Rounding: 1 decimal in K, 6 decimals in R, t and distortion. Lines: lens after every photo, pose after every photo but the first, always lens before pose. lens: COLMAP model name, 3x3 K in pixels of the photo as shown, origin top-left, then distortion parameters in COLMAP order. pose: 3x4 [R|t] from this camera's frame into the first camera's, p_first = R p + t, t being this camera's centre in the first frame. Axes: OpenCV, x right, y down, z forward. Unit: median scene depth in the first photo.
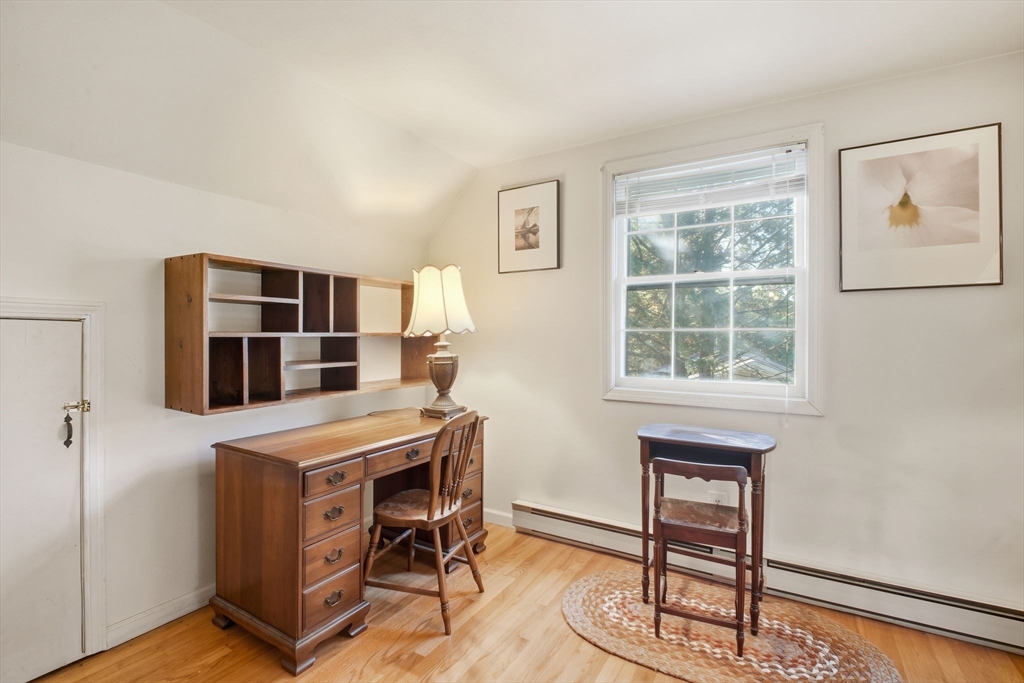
lens RADIAL K [[475.4, 0, 504.8], [0, 475.4, 335.7], [0, 0, 1]] dist [-0.001182, -0.000884]
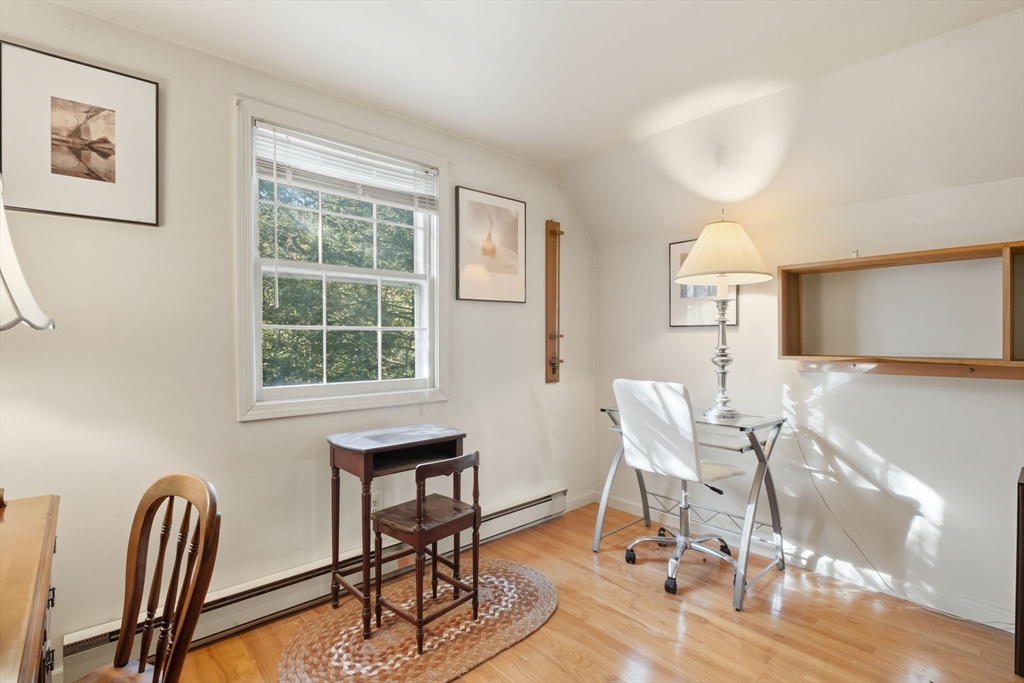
lens RADIAL K [[483.5, 0, 512.0], [0, 483.5, 341.5], [0, 0, 1]] dist [-0.001464, -0.000311]
pose [[0.297220, -0.010989, 0.954746, -0.444923], [-0.001384, 0.999928, 0.011940, 0.002620], [-0.954808, -0.004870, 0.297183, 0.455772]]
